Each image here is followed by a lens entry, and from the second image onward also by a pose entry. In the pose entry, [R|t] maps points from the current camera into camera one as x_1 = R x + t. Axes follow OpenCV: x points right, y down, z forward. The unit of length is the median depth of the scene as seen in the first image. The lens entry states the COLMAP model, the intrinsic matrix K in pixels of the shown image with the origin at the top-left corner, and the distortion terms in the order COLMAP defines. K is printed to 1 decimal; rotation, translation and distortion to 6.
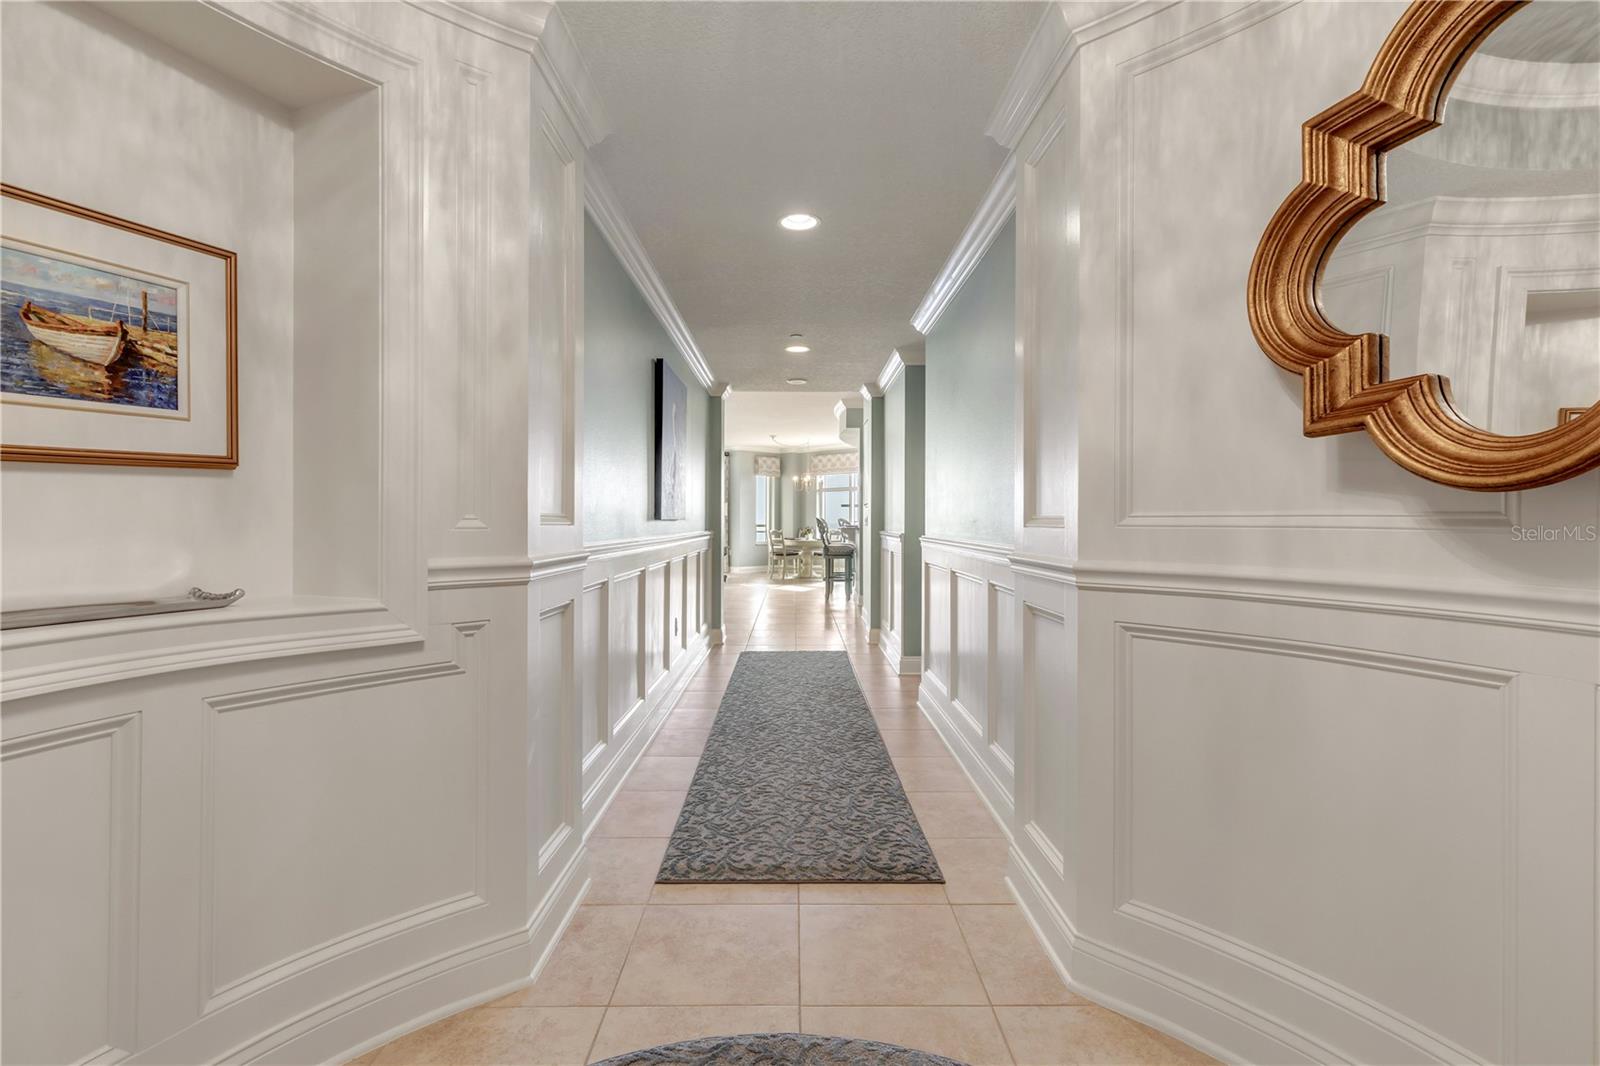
lens RADIAL K [[724.4, 0, 797.8], [0, 724.4, 526.7], [0, 0, 1]] dist [-0.000422, -0.000618]
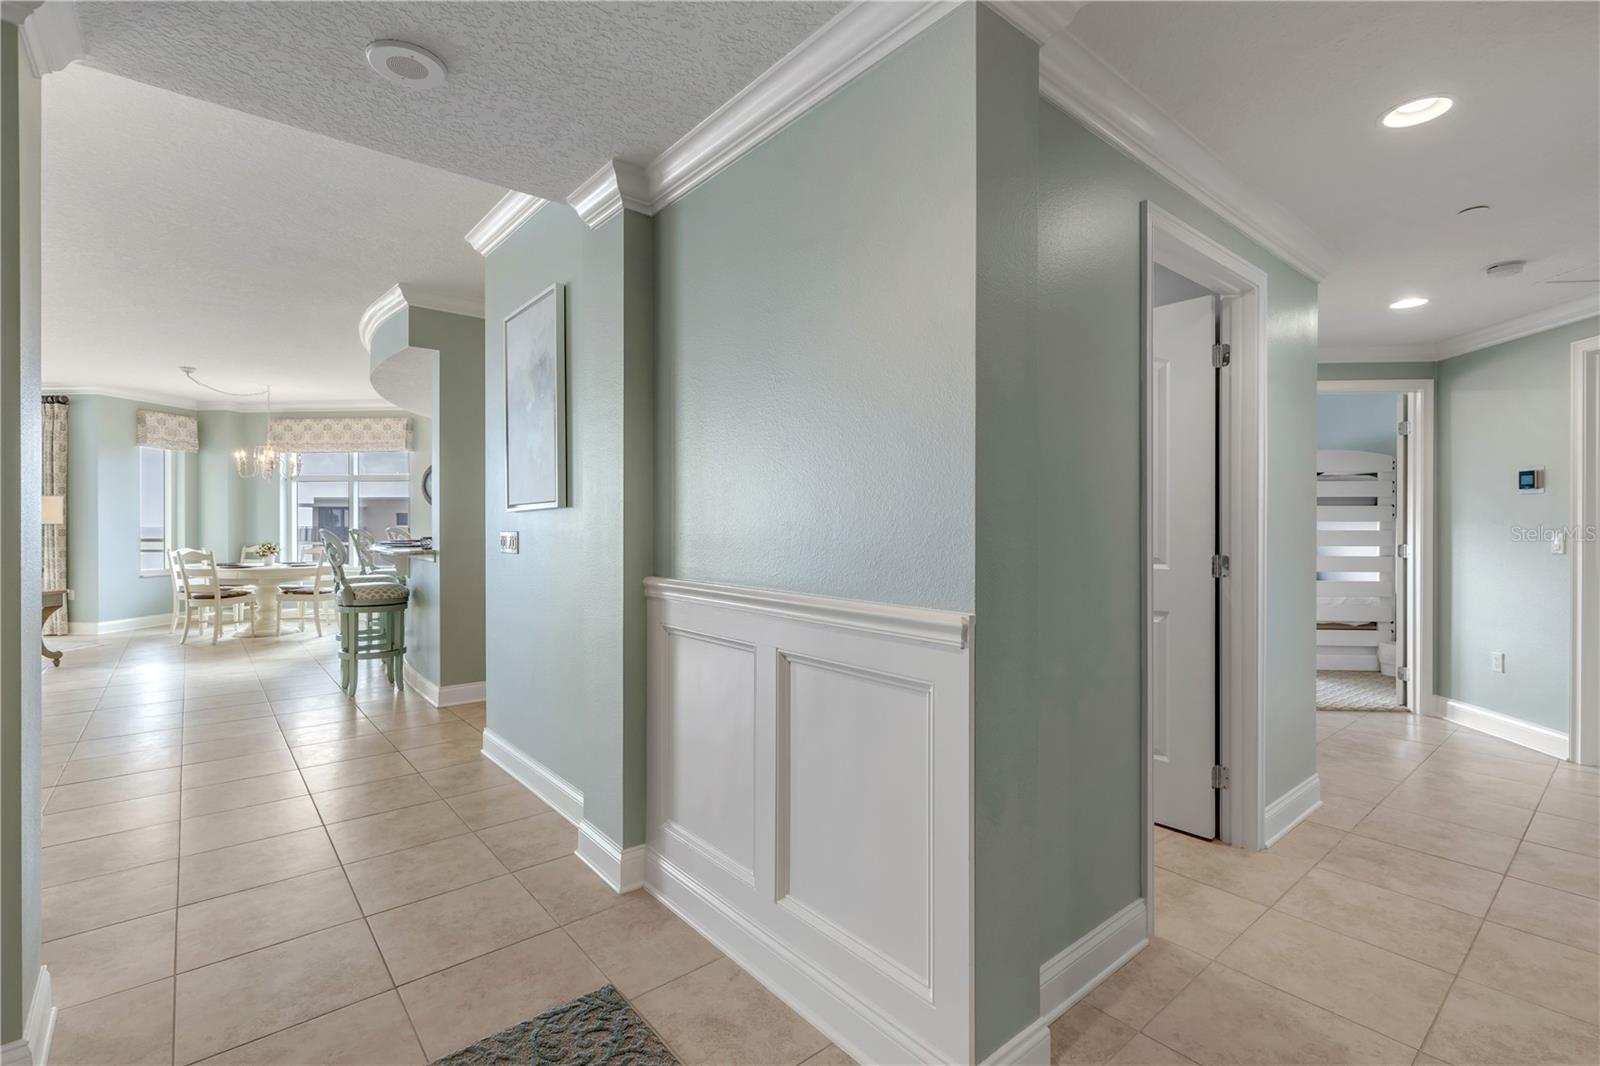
lens RADIAL K [[724.4, 0, 805.0], [0, 724.4, 537.4], [0, 0, 1]] dist [-0.000422, -0.000618]
pose [[0.765298, -0.012994, 0.643545, -0.027908], [0.005253, 0.999889, 0.013943, -0.009438], [-0.643655, -0.007290, 0.765281, 0.294806]]
